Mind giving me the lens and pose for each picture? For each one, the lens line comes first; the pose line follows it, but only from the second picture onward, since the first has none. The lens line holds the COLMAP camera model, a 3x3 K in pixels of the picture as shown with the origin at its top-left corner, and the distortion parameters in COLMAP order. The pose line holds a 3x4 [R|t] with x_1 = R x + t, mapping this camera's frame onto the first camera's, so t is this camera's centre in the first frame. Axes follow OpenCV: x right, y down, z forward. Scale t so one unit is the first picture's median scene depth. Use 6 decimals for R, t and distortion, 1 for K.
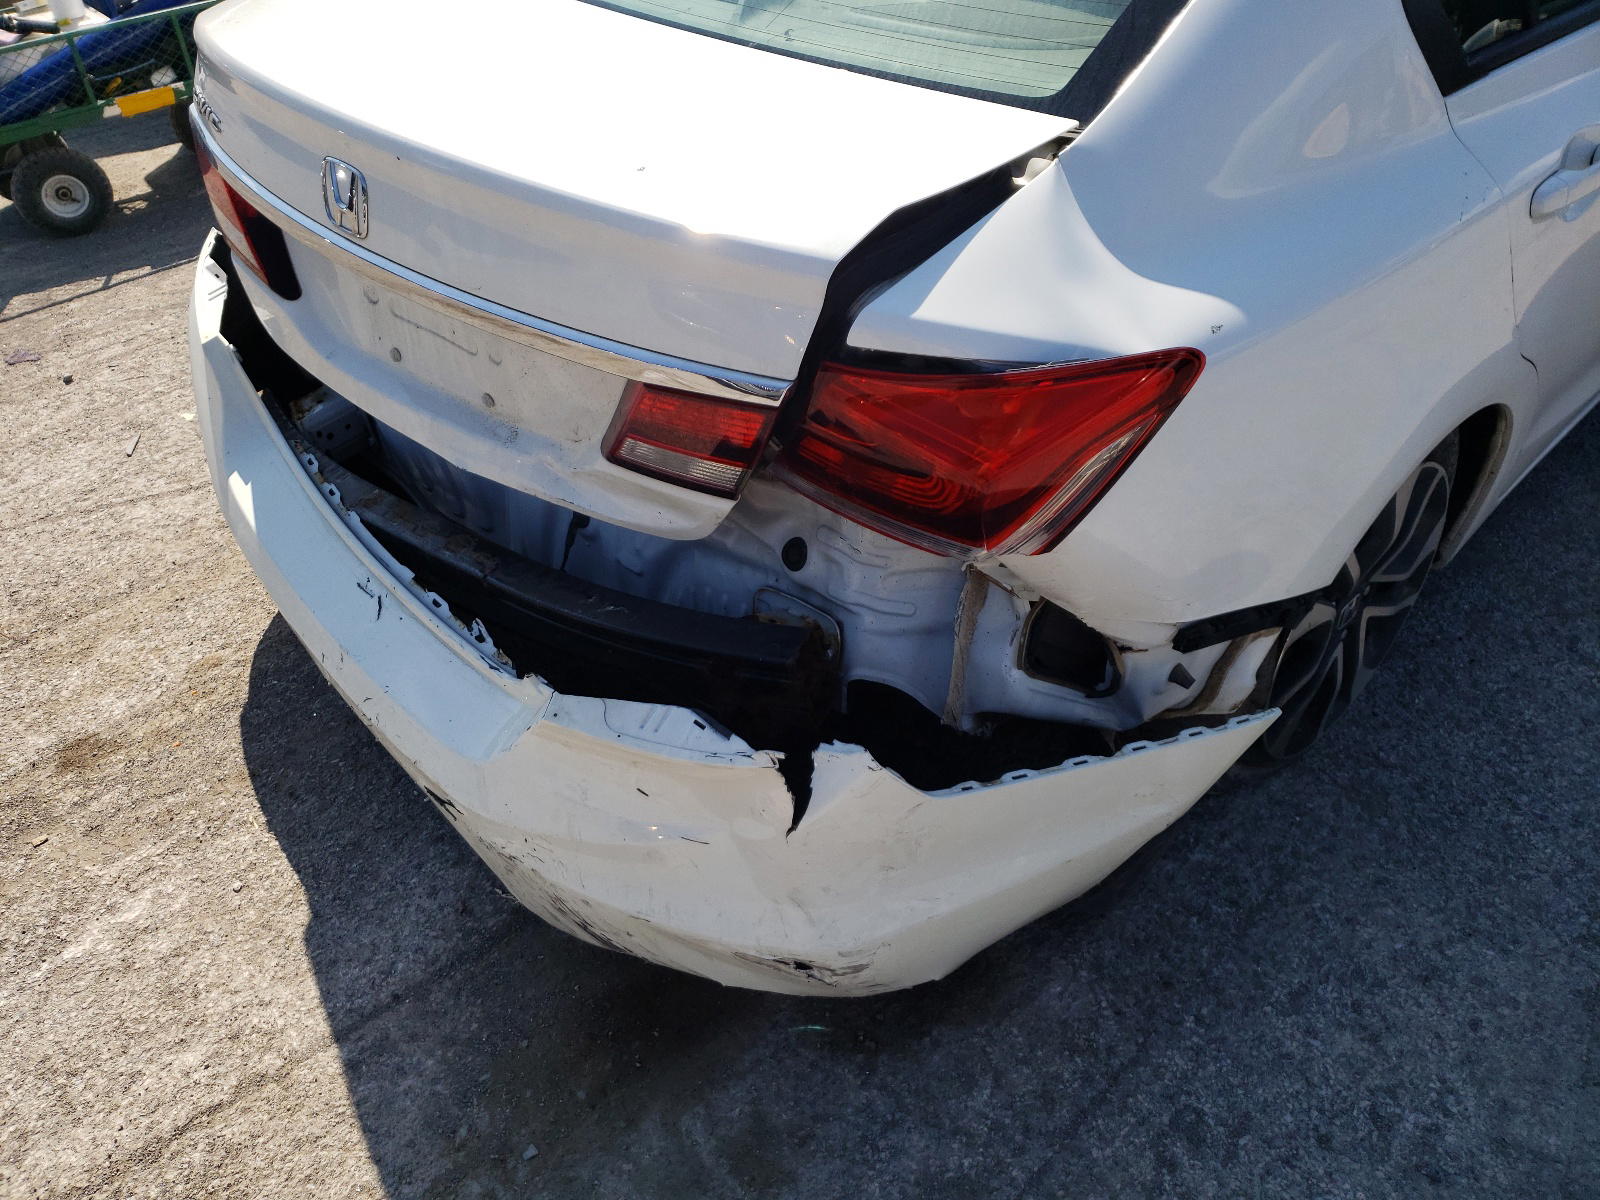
lens RADIAL K [[1222.4, 0, 768.5], [0, 1222.4, 598.8], [0, 0, 1]] dist [-0.014364, 0.037942]
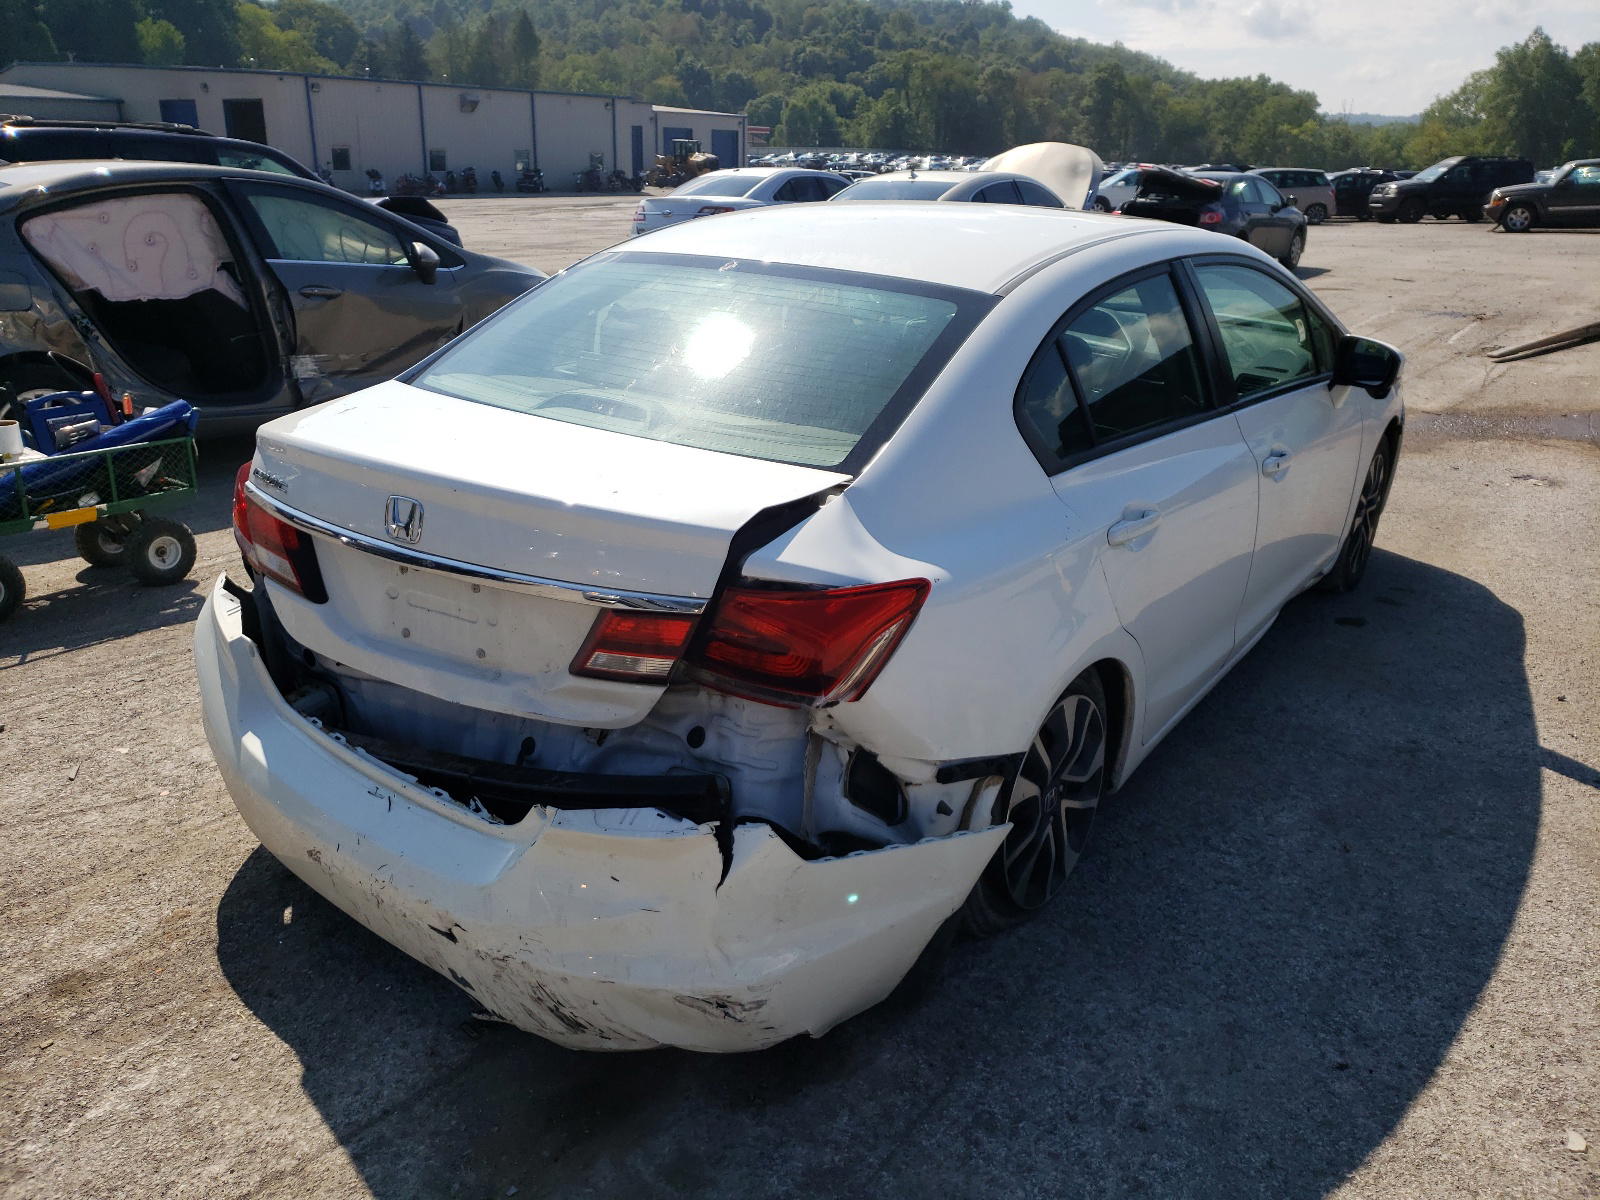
lens RADIAL K [[1222.4, 0, 768.5], [0, 1222.4, 598.8], [0, 0, 1]] dist [-0.014364, 0.037942]
pose [[0.983418, 0.001475, 0.181350, -0.148336], [0.062828, 0.935272, -0.348309, 0.302397], [-0.170125, 0.353927, 0.919670, -0.437558]]
